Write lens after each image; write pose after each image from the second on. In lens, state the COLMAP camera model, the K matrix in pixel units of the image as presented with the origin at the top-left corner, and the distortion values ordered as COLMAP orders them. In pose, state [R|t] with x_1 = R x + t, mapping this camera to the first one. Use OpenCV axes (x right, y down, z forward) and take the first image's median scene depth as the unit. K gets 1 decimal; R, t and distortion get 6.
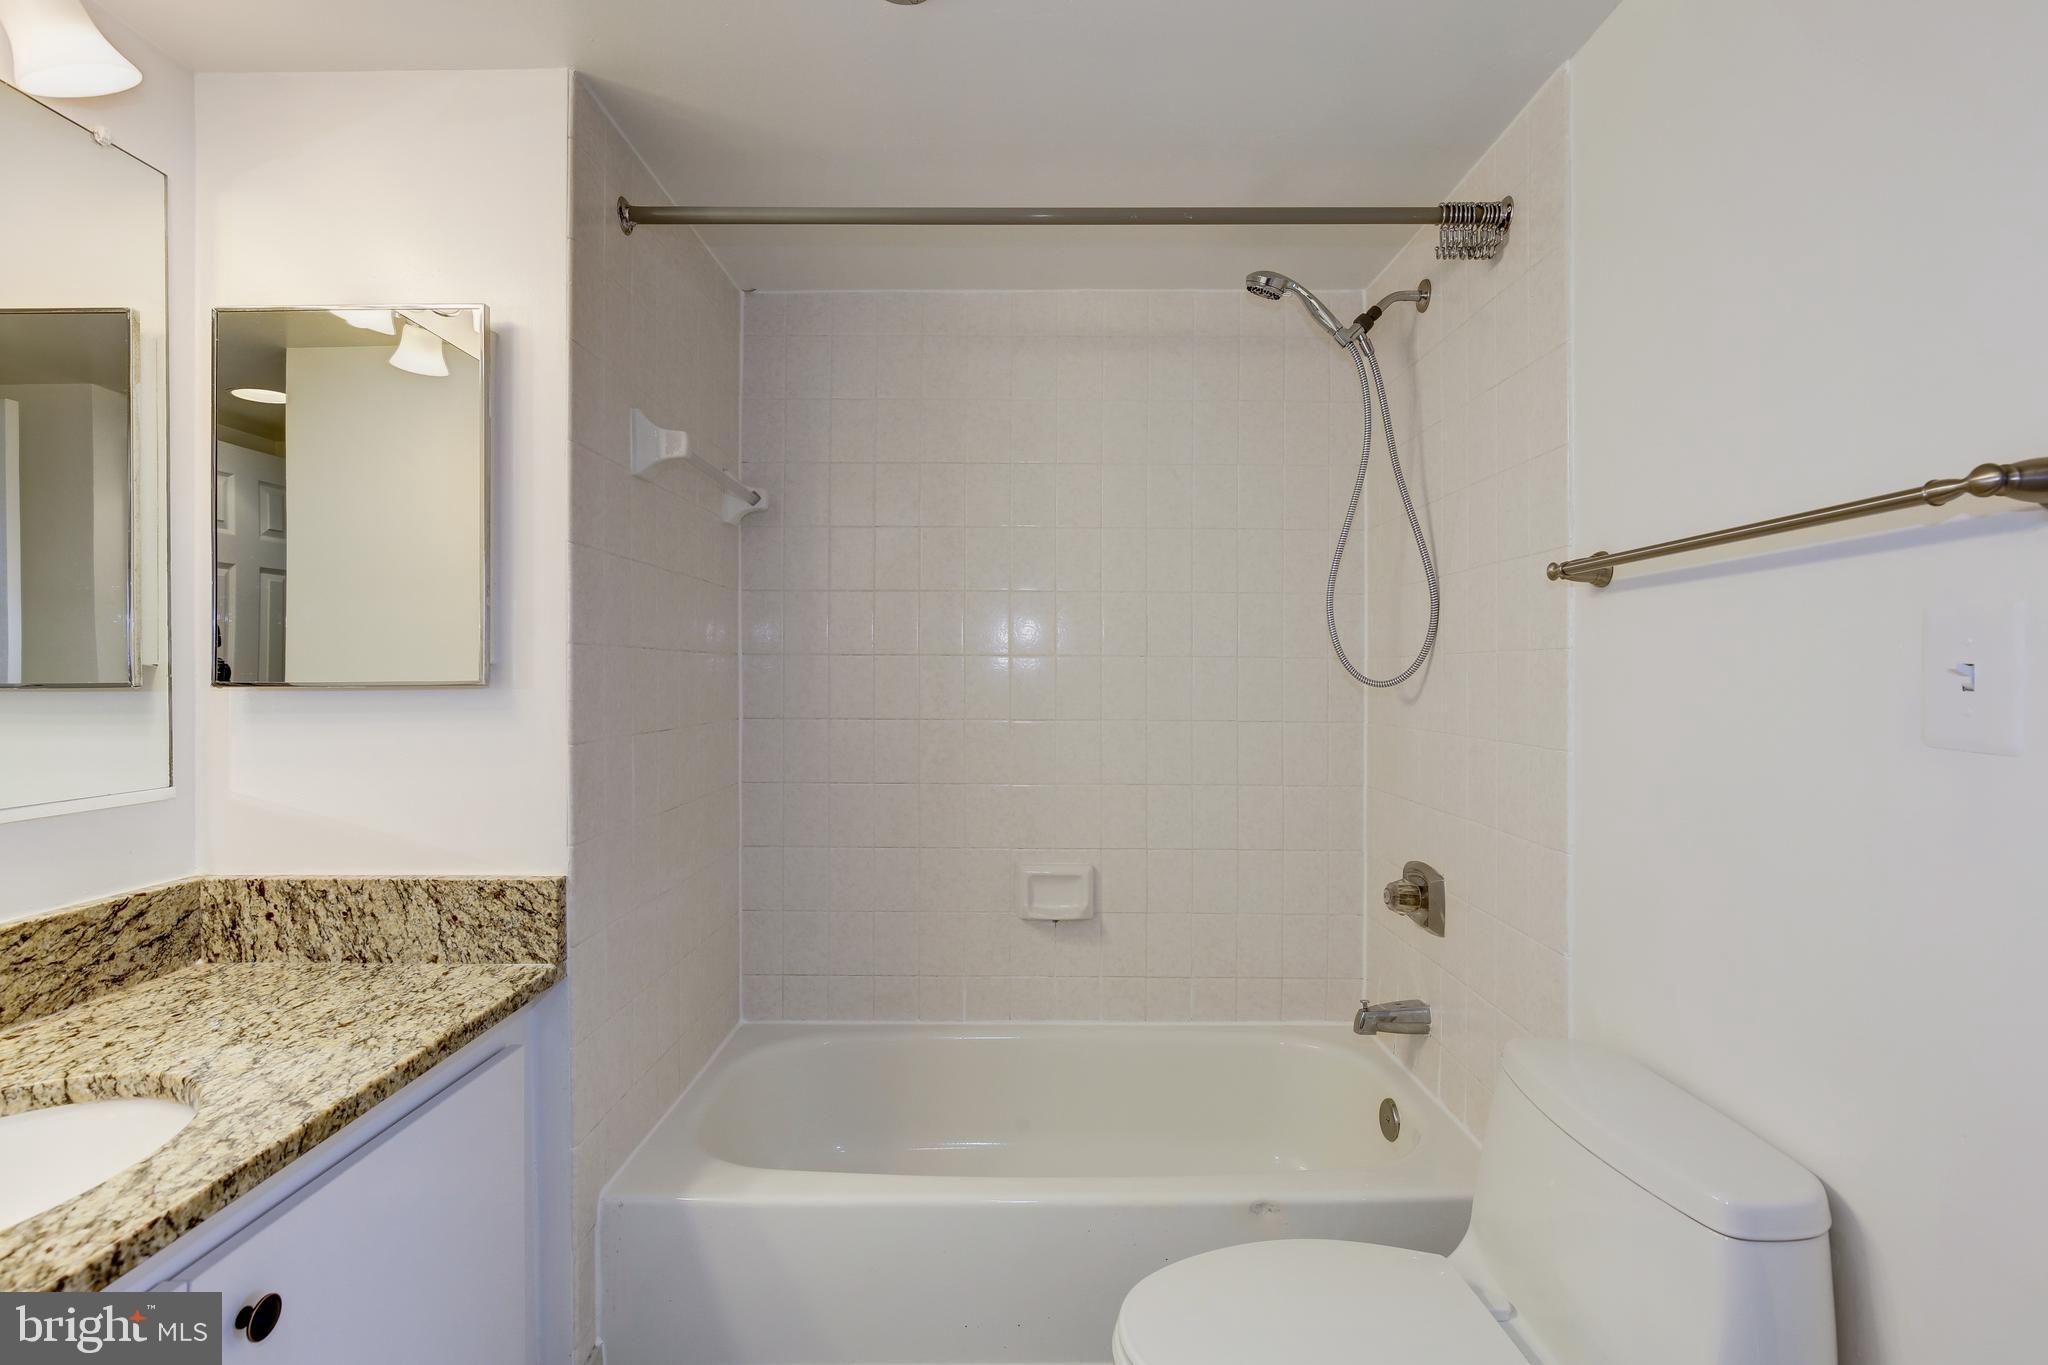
lens RADIAL K [[951.8, 0, 1041.3], [0, 951.8, 675.8], [0, 0, 1]] dist [-0.026230, 0.009623]
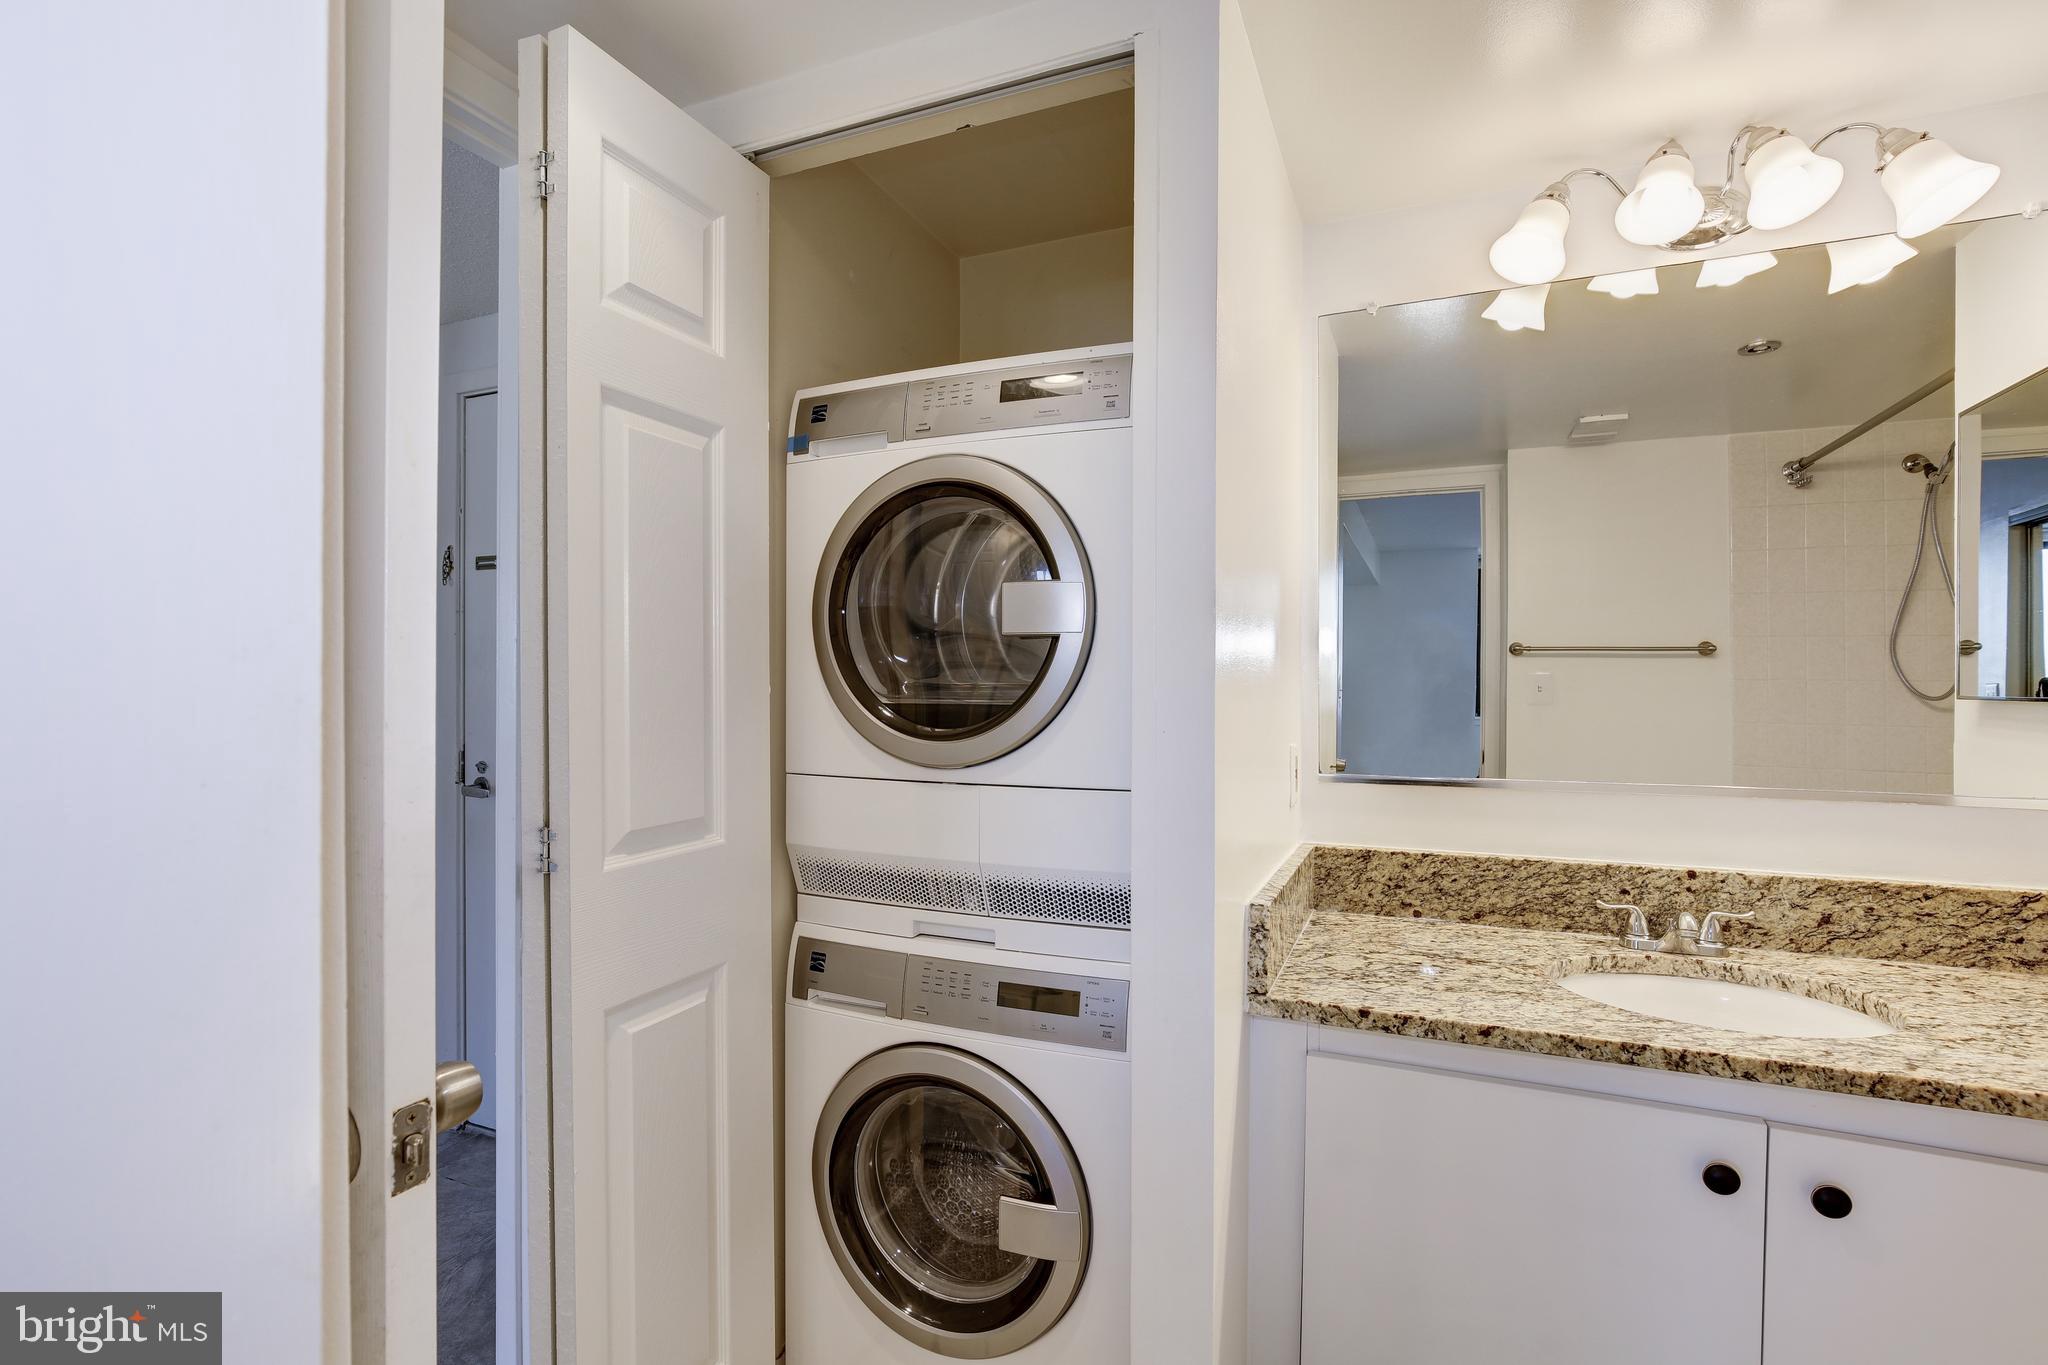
lens RADIAL K [[926.0, 0, 1010.3], [0, 926.0, 688.1], [0, 0, 1]] dist [-0.023416, 0.008430]
pose [[-0.423706, 0.002374, -0.905796, 0.484388], [-0.008349, 0.999944, 0.006526, -0.001470], [0.905761, 0.010327, -0.423663, 0.335801]]
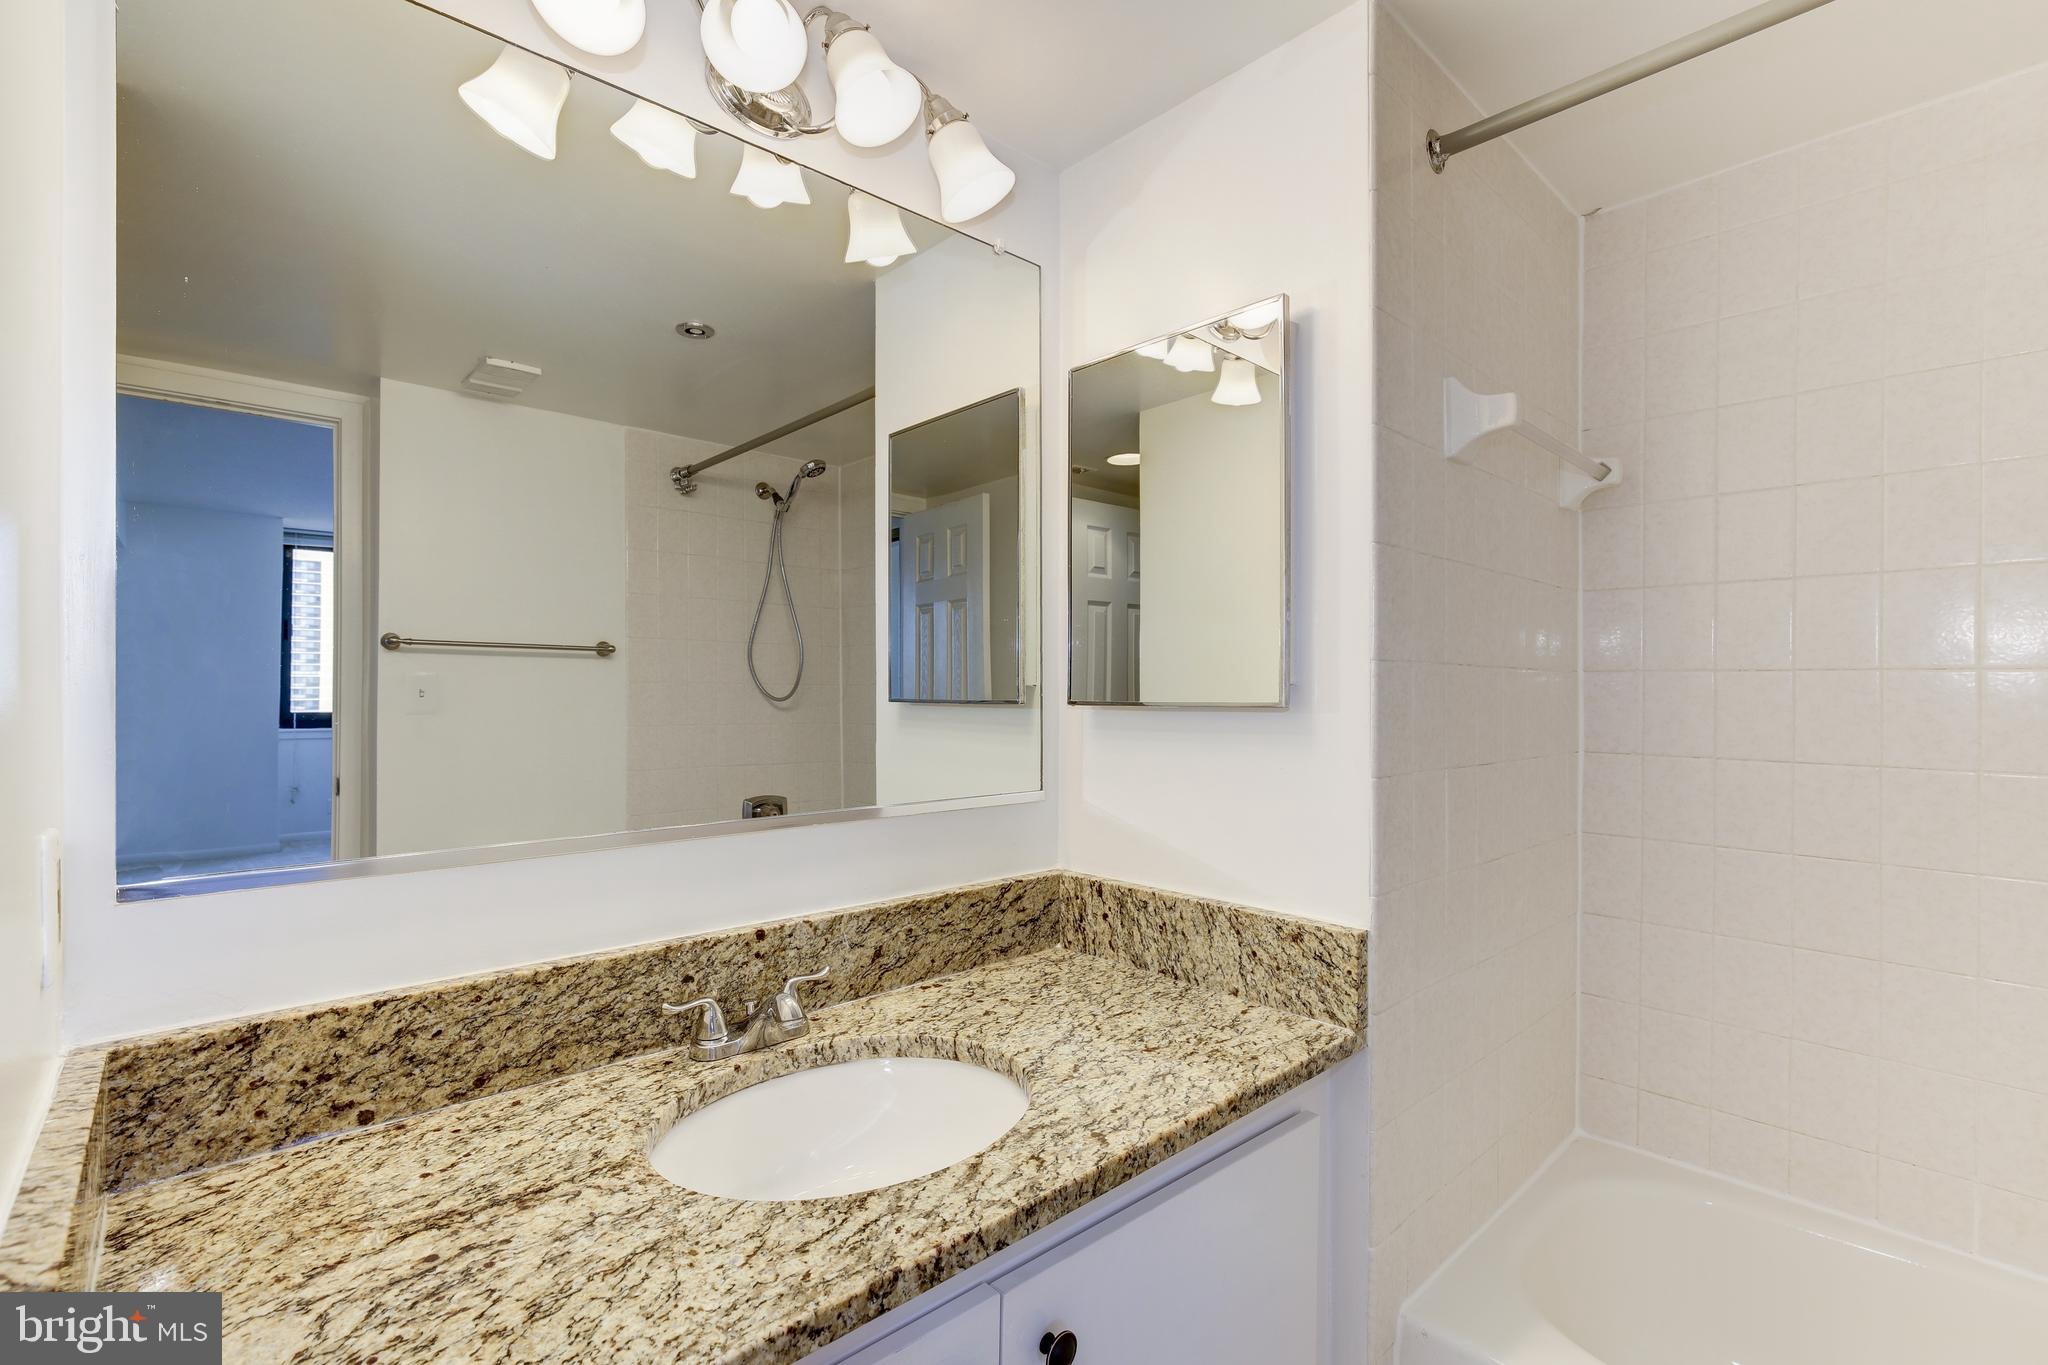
lens RADIAL K [[926.0, 0, 1010.3], [0, 926.0, 688.1], [0, 0, 1]] dist [-0.023416, 0.008430]
pose [[0.666927, -0.000039, -0.745123, -0.100445], [-0.005832, 0.999969, -0.005273, -0.002482], [0.745101, 0.007862, 0.666906, 0.207172]]
